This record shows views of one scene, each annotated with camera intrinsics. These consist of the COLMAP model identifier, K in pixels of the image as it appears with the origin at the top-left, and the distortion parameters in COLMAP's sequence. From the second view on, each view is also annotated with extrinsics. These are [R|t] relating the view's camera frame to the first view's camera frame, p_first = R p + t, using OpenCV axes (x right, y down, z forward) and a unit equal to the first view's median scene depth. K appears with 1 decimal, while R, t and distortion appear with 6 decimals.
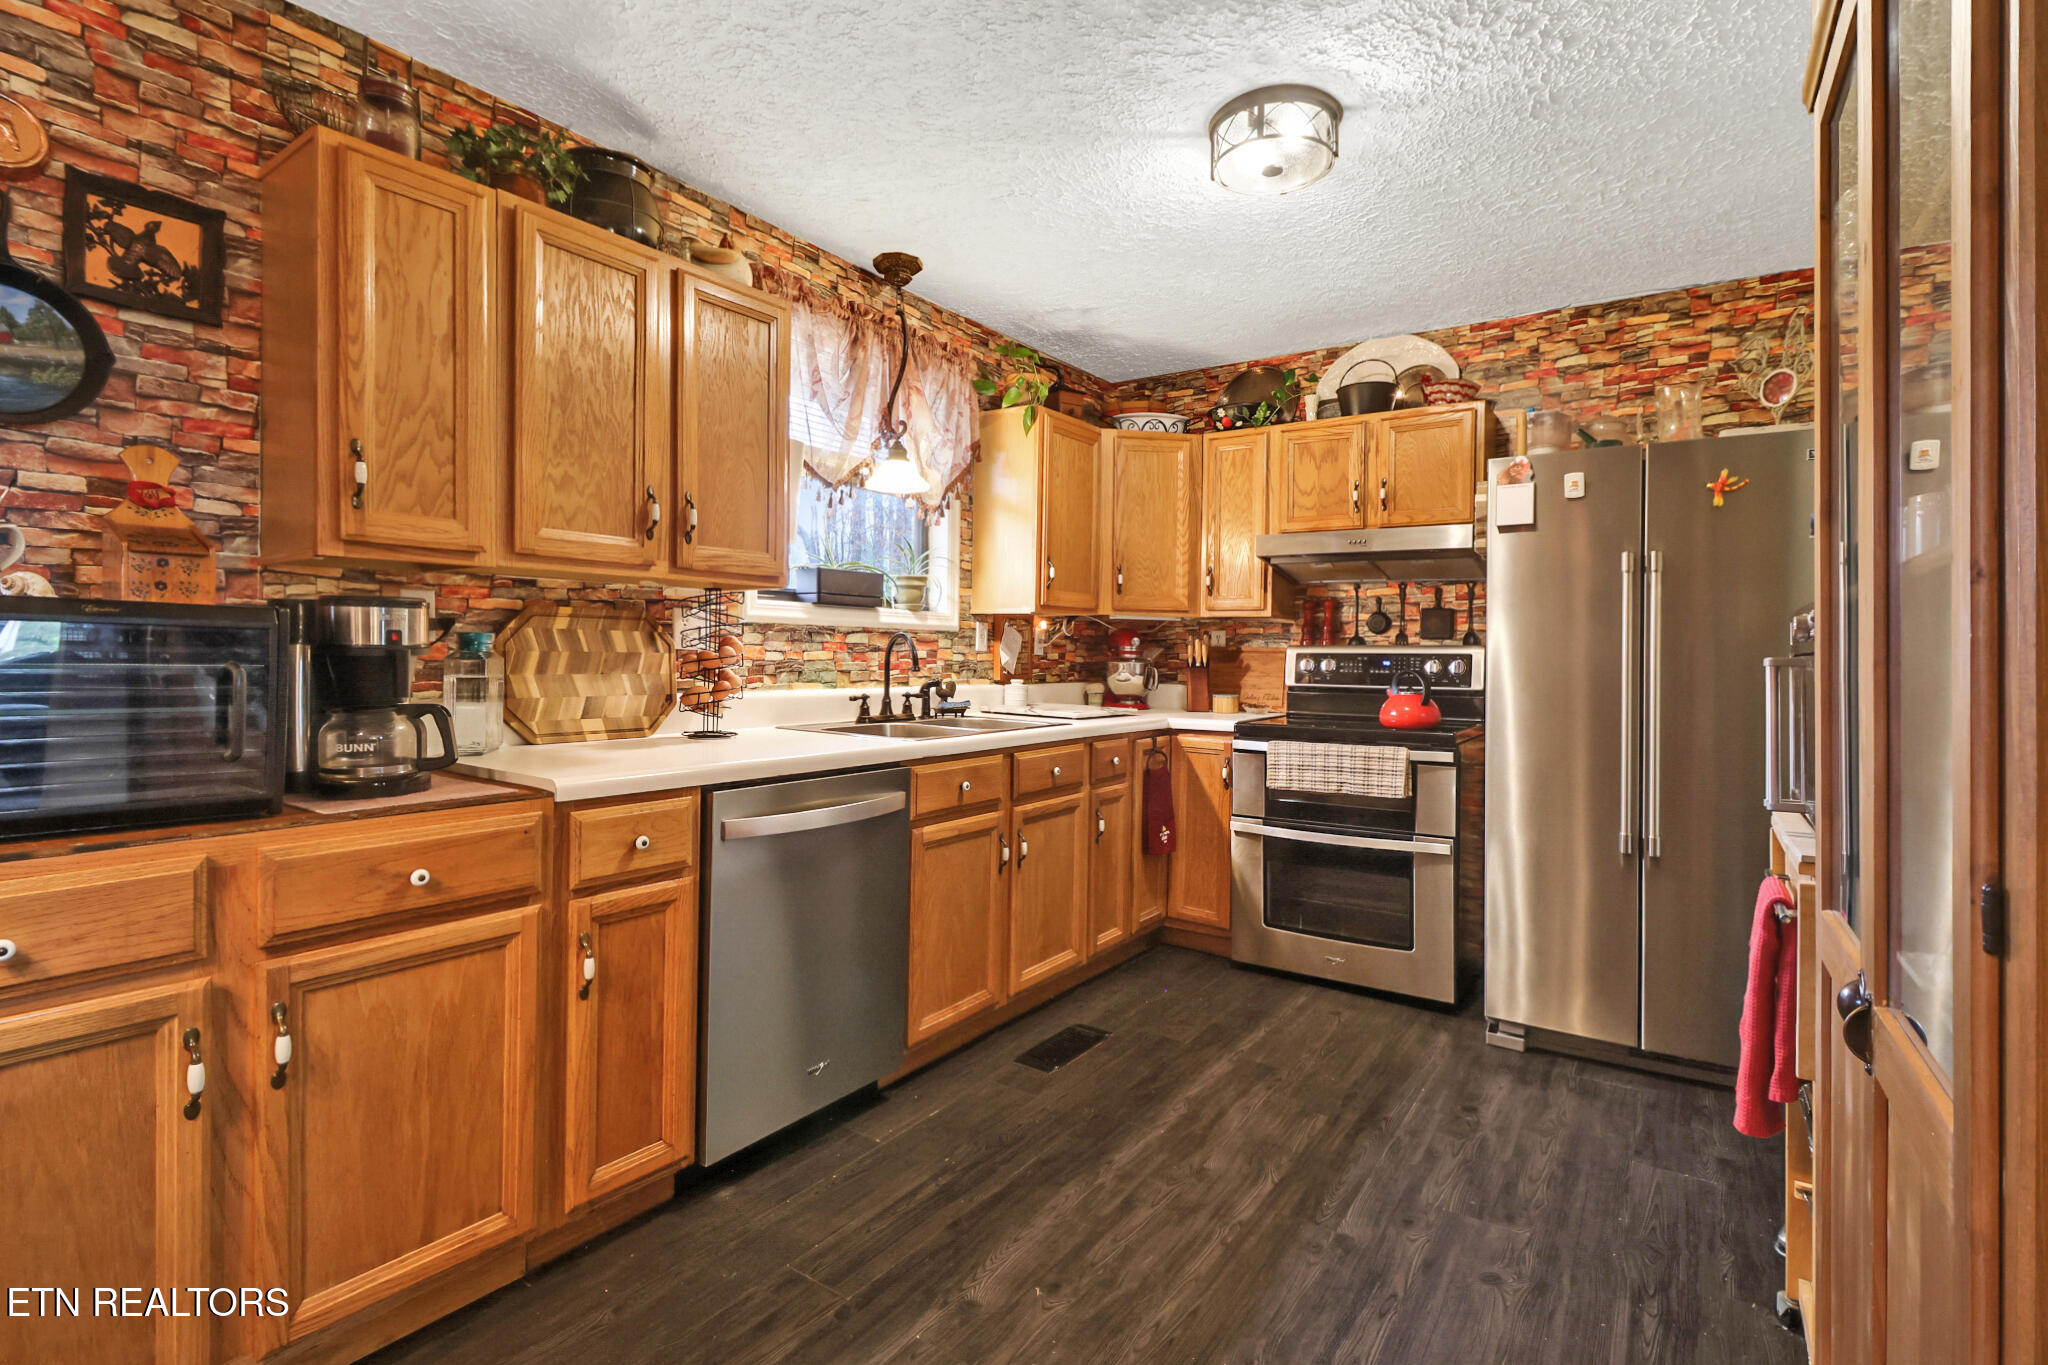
lens RADIAL K [[950.7, 0, 1026.7], [0, 950.7, 649.4], [0, 0, 1]] dist [0.004798, -0.015652]
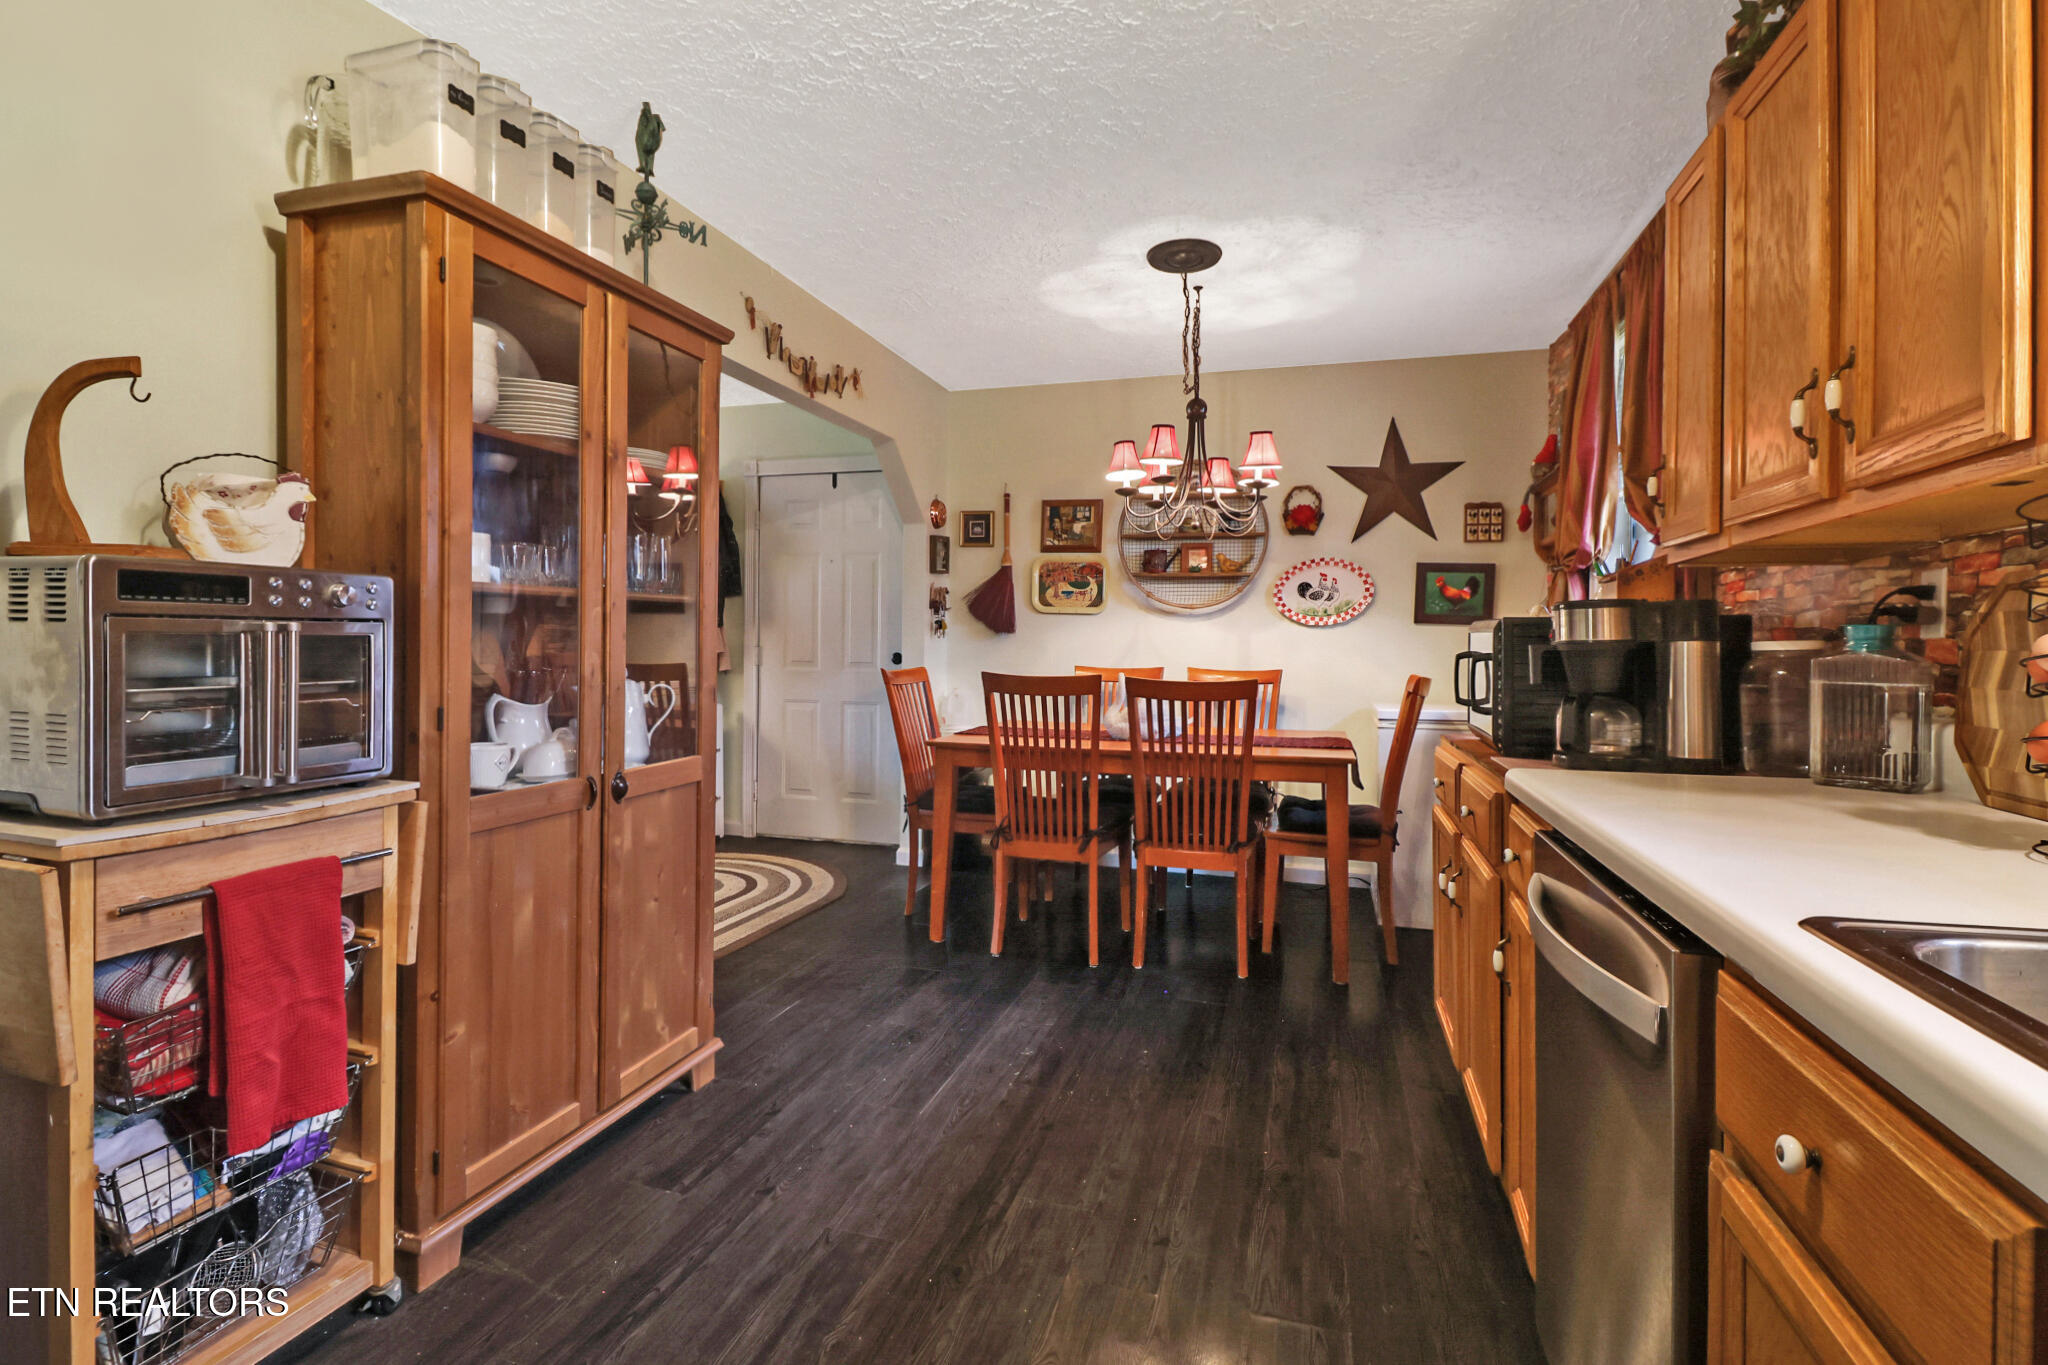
lens RADIAL K [[950.7, 0, 1026.7], [0, 950.7, 649.4], [0, 0, 1]] dist [0.004798, -0.015652]
pose [[-0.954200, -0.011537, -0.298946, 0.176882], [-0.013294, 0.999904, 0.003844, 0.004971], [0.298873, 0.007642, -0.954262, 1.003992]]
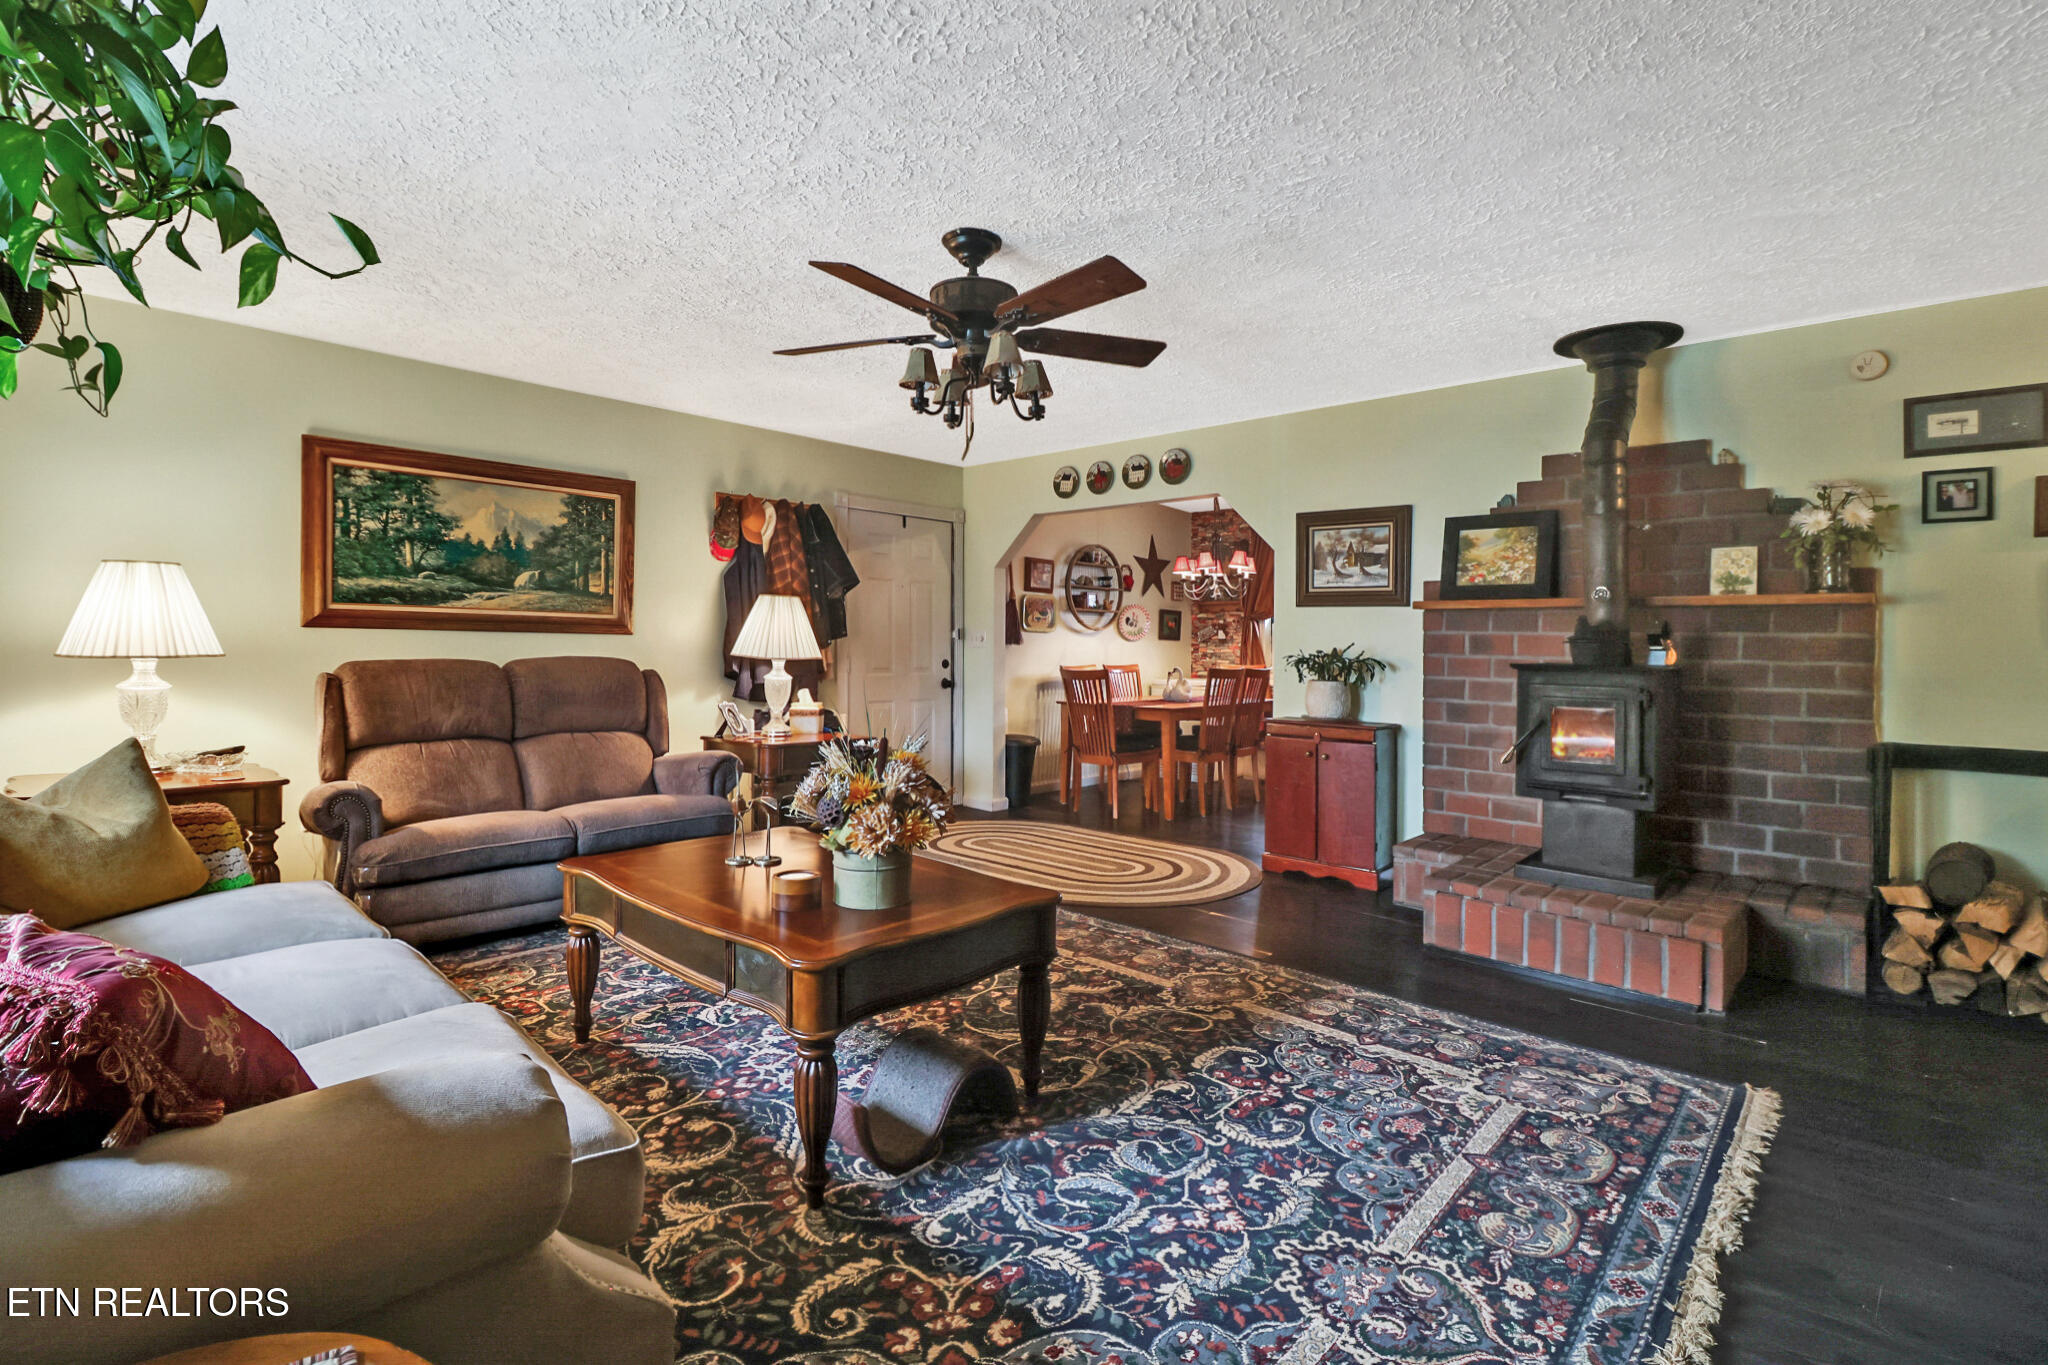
lens RADIAL K [[950.7, 0, 1026.7], [0, 950.7, 649.4], [0, 0, 1]] dist [0.004798, -0.015652]
pose [[-0.146166, -0.002228, -0.989258, 2.033845], [-0.003947, 0.999991, -0.001669, -0.000646], [0.989252, 0.003660, -0.146173, -0.140439]]
